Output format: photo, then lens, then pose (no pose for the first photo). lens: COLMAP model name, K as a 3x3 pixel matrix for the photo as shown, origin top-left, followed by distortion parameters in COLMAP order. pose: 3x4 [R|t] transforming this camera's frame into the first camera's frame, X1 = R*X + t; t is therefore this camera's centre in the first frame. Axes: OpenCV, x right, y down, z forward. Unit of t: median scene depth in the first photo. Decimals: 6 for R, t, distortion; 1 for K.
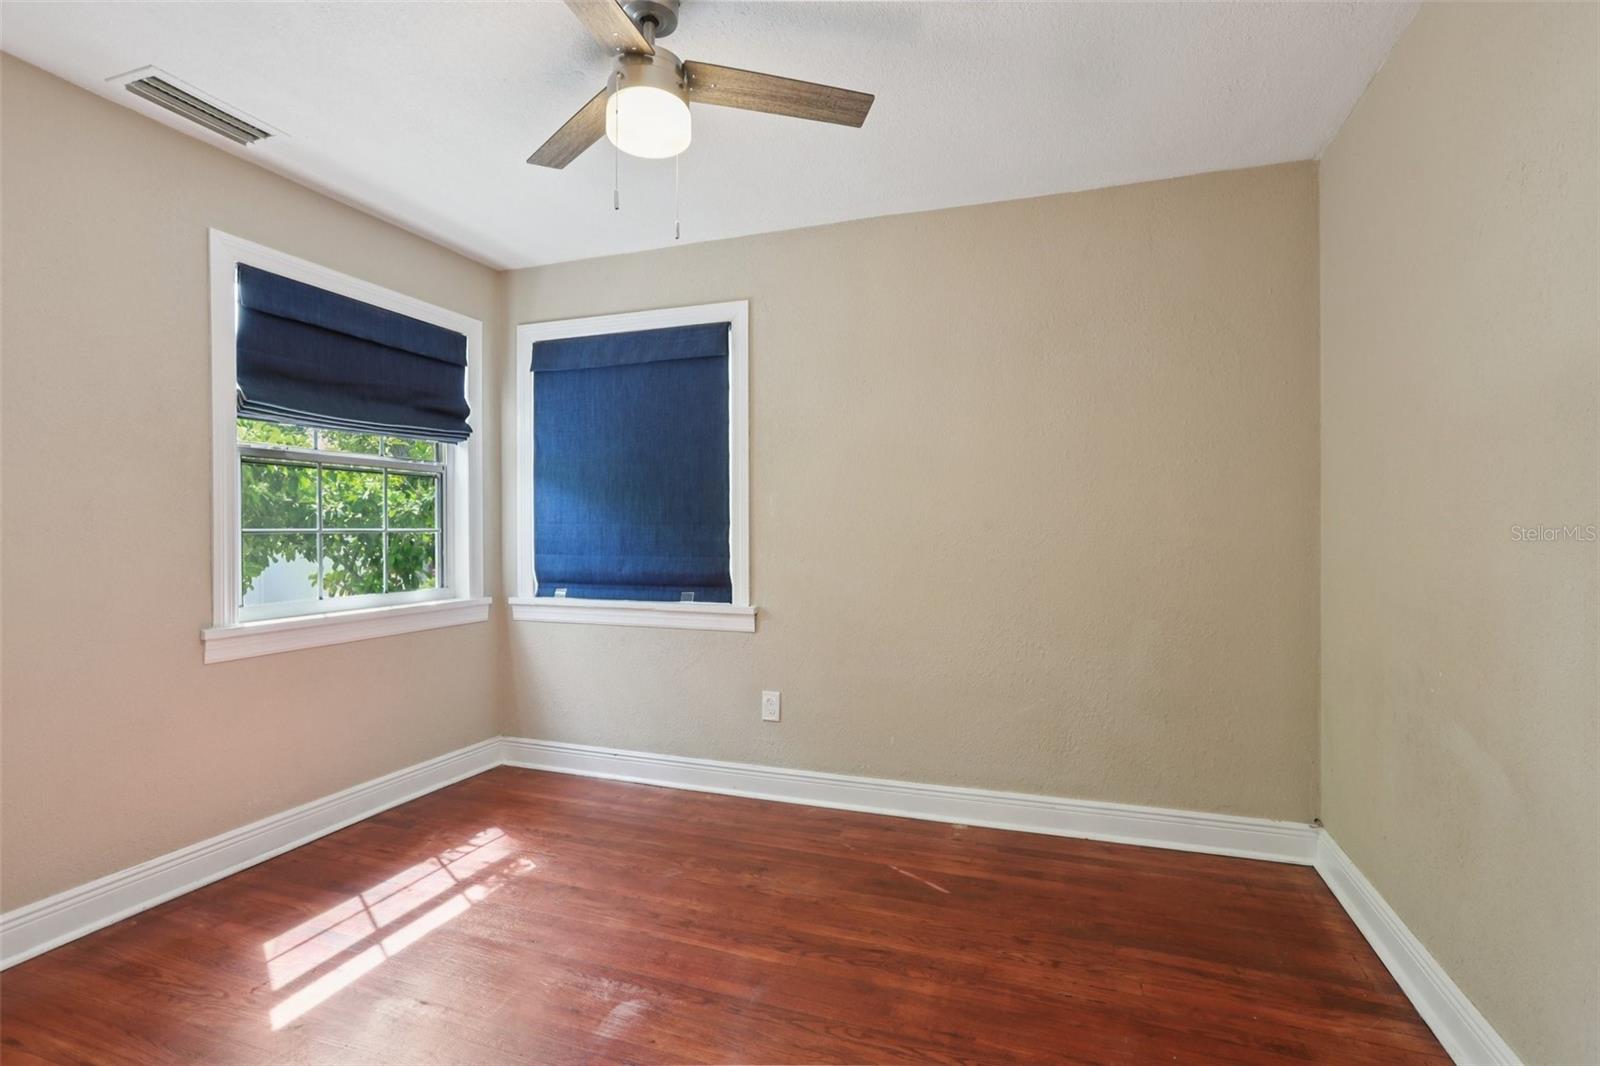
lens RADIAL K [[751.2, 0, 799.6], [0, 751.2, 532.8], [0, 0, 1]] dist [-0.001367, 0.000008]
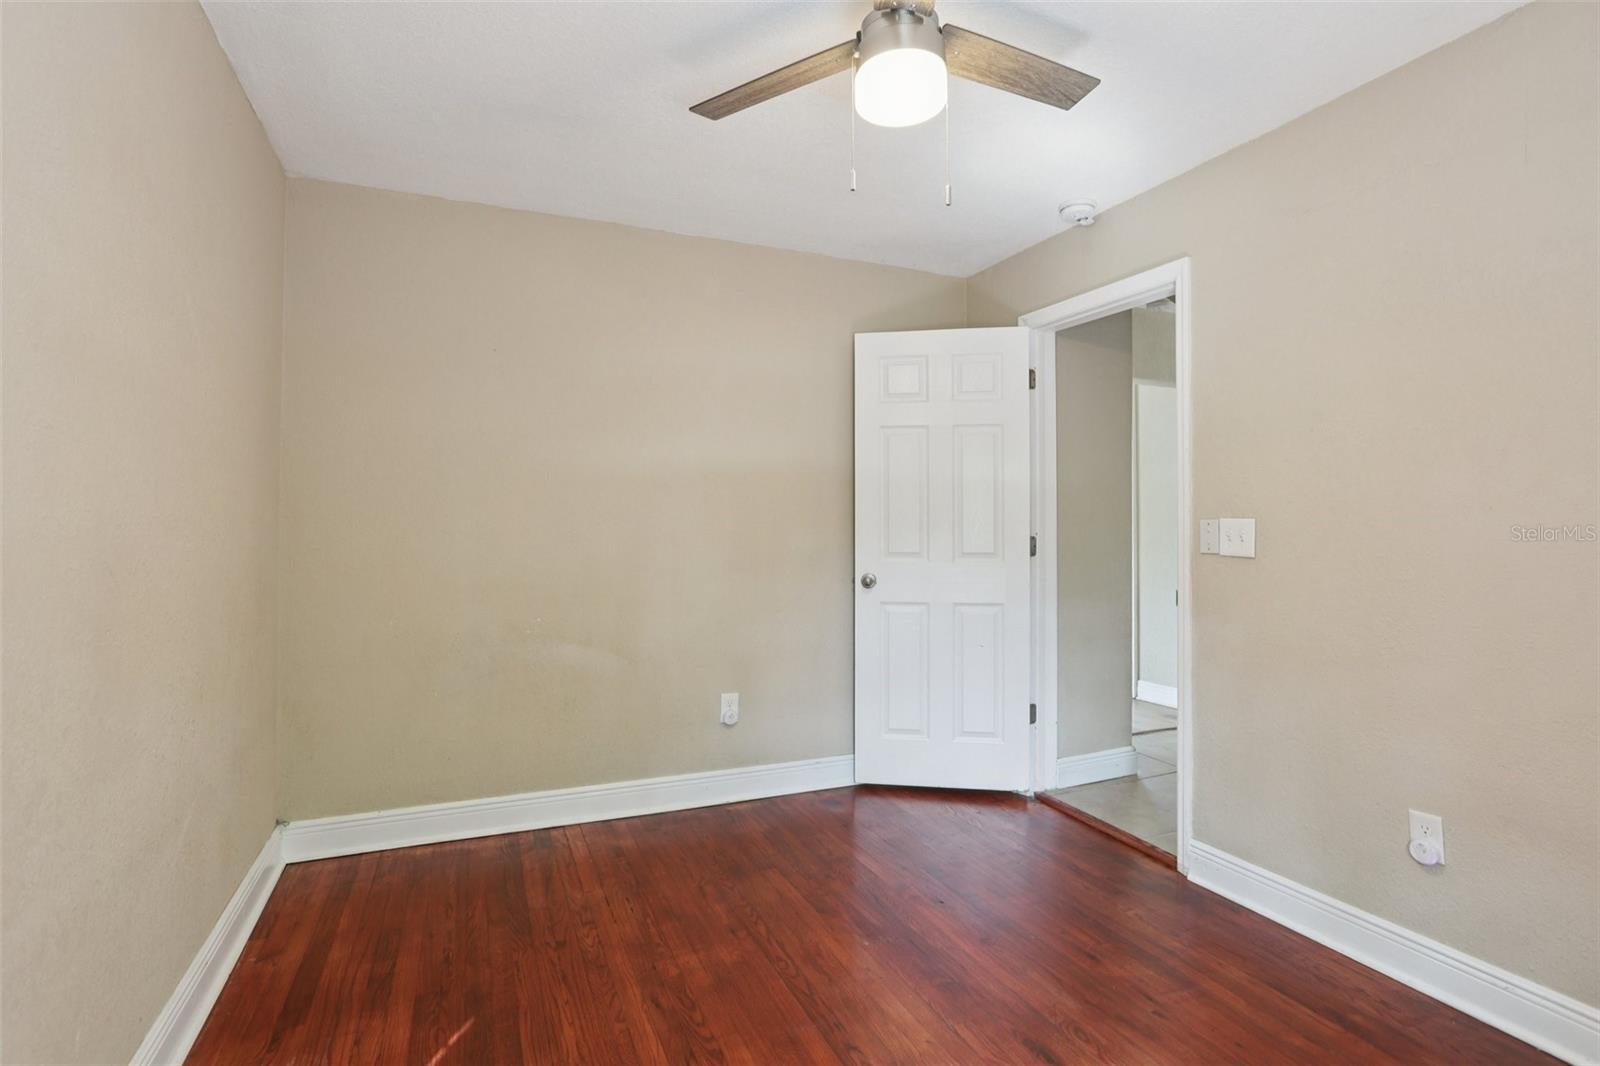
lens RADIAL K [[751.2, 0, 801.9], [0, 751.2, 534.7], [0, 0, 1]] dist [-0.001367, 0.000008]
pose [[-0.685012, 0.000890, 0.728531, -0.657246], [-0.000530, 0.999998, -0.001721, 0.000574], [-0.728532, -0.001565, -0.685010, 1.467343]]
